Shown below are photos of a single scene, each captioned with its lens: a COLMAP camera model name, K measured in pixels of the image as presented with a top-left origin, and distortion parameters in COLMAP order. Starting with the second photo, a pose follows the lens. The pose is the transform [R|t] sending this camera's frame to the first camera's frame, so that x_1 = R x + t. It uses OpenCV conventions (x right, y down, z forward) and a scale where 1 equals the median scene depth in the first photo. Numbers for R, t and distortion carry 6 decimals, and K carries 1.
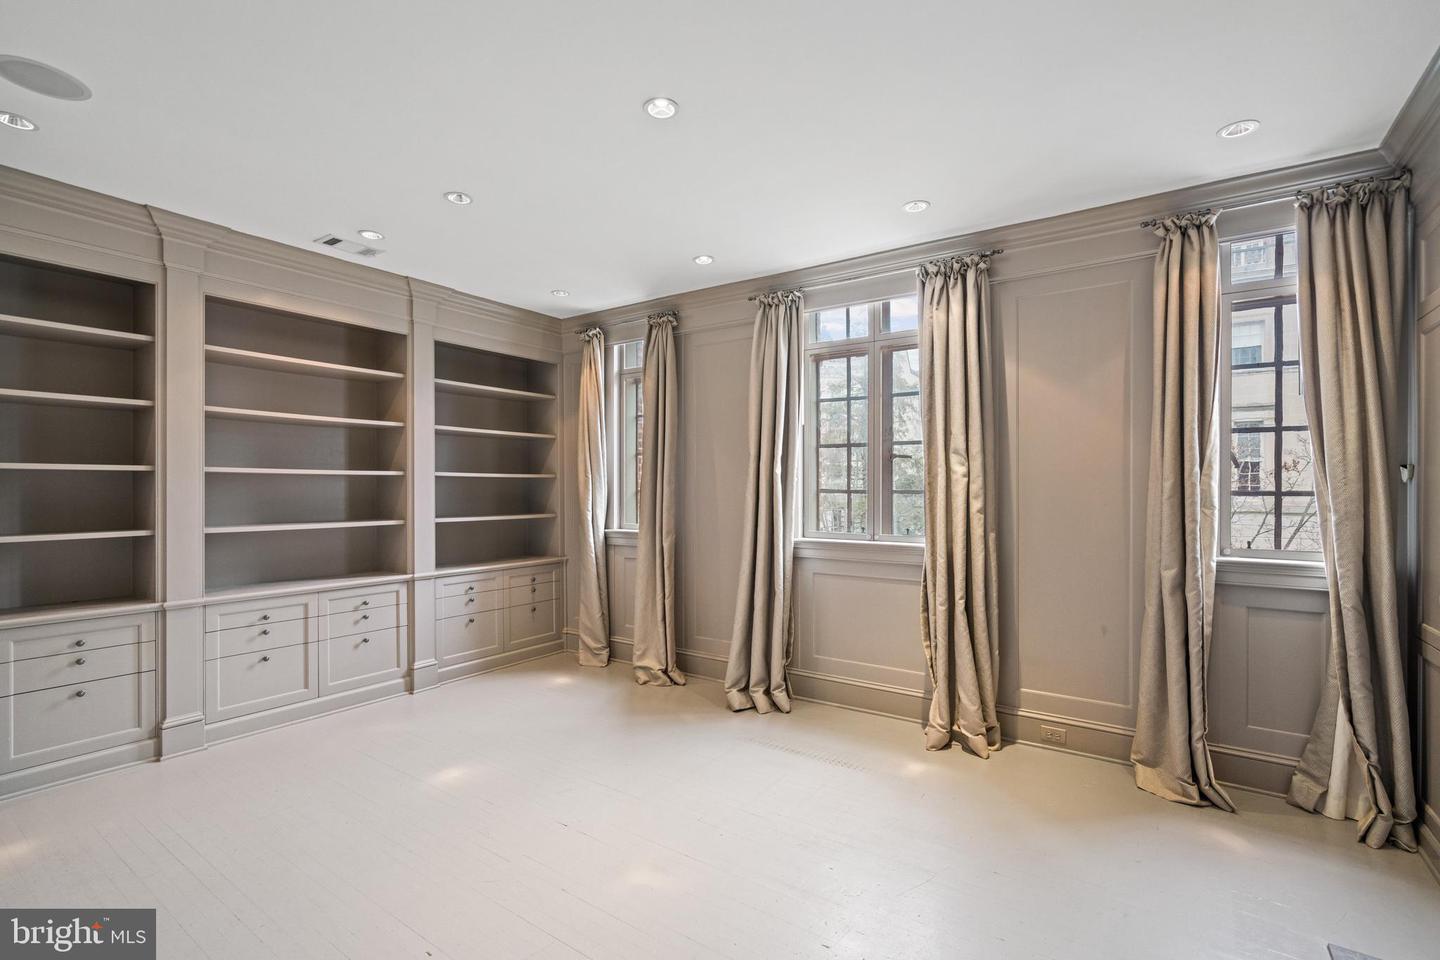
lens RADIAL K [[651.8, 0, 725.6], [0, 651.8, 489.3], [0, 0, 1]] dist [-0.002237, -0.000150]
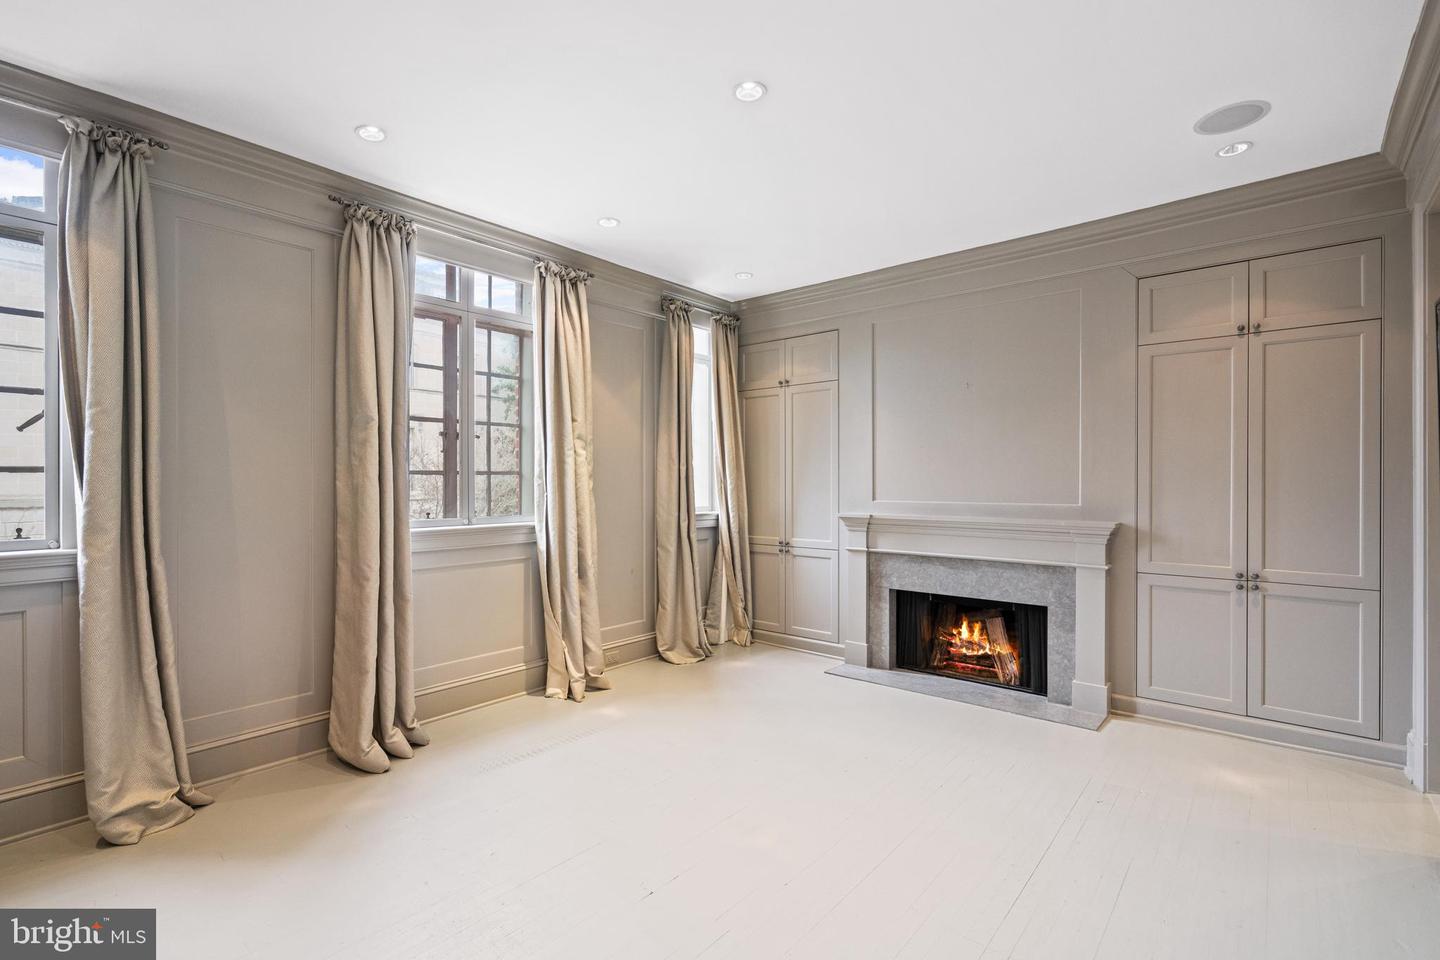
lens RADIAL K [[667.8, 0, 711.7], [0, 667.8, 478.6], [0, 0, 1]] dist [-0.001842, 0.000450]
pose [[0.103898, -0.002513, 0.994585, -0.724900], [-0.001773, 0.999995, 0.002712, 0.009488], [-0.994586, -0.002046, 0.103893, 0.584339]]
